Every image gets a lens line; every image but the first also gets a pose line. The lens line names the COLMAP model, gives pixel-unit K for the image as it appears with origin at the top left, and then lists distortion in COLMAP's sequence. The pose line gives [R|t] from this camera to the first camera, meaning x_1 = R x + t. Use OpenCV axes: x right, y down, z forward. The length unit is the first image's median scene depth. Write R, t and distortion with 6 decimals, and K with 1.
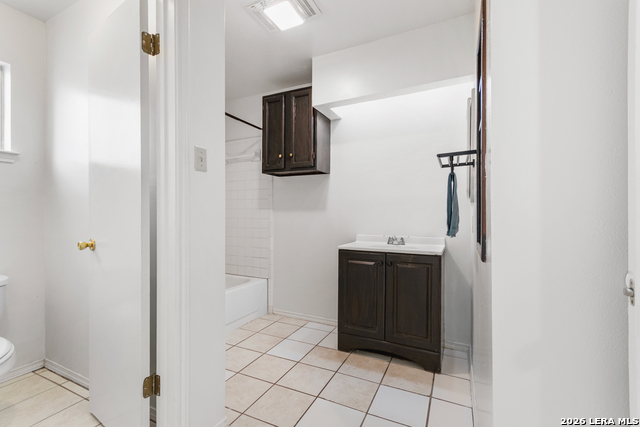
lens RADIAL K [[284.3, 0, 320.6], [0, 284.3, 217.0], [0, 0, 1]] dist [0.010282, 0.000326]
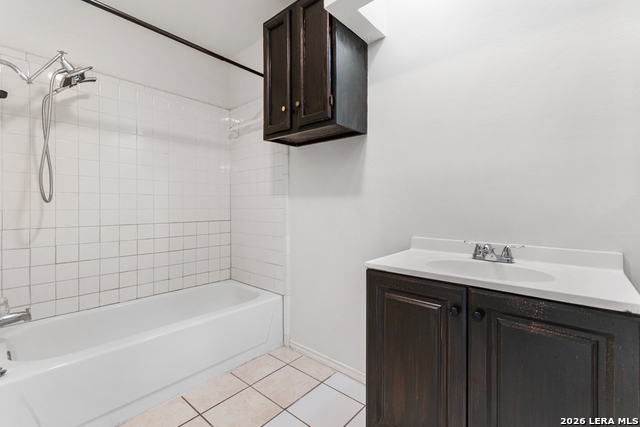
lens RADIAL K [[284.3, 0, 321.3], [0, 284.3, 207.6], [0, 0, 1]] dist [0.010282, 0.000326]
pose [[0.964662, -0.005240, -0.263438, 0.097977], [0.006115, 0.999978, 0.002503, 0.002008], [0.263419, -0.004026, 0.964673, 0.395747]]
